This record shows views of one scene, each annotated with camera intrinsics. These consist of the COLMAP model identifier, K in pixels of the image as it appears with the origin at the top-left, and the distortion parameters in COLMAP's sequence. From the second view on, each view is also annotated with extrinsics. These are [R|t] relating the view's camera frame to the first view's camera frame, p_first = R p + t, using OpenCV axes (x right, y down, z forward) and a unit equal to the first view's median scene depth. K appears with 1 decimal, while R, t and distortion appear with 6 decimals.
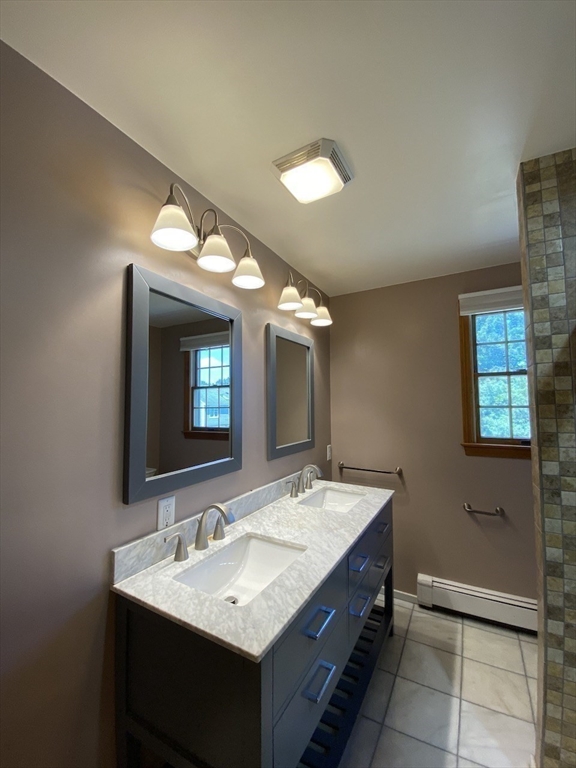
lens RADIAL K [[309.5, 0, 289.4], [0, 309.5, 387.0], [0, 0, 1]] dist [0.029250, -0.027317]
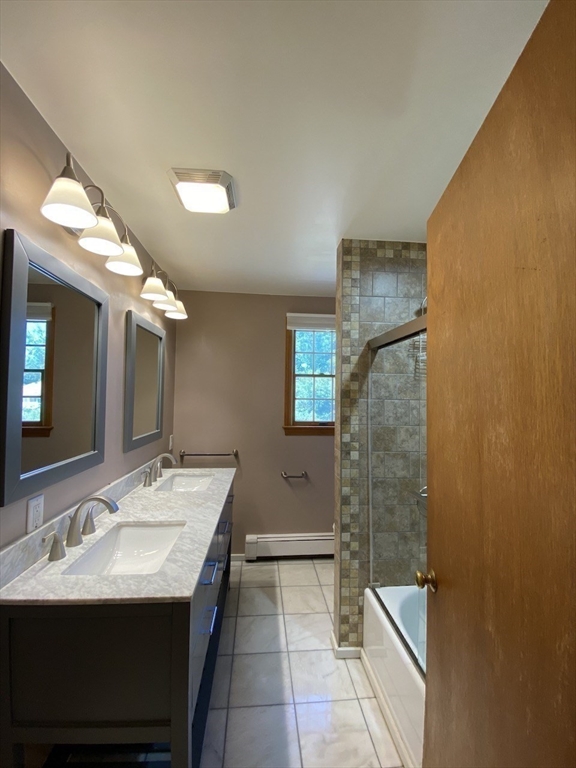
lens RADIAL K [[309.5, 0, 289.4], [0, 309.5, 387.0], [0, 0, 1]] dist [0.029250, -0.027317]
pose [[0.820613, 0.034344, 0.570451, -0.278445], [-0.051114, 0.998603, 0.013408, -0.008116], [-0.569193, -0.040160, 0.821222, -0.120766]]
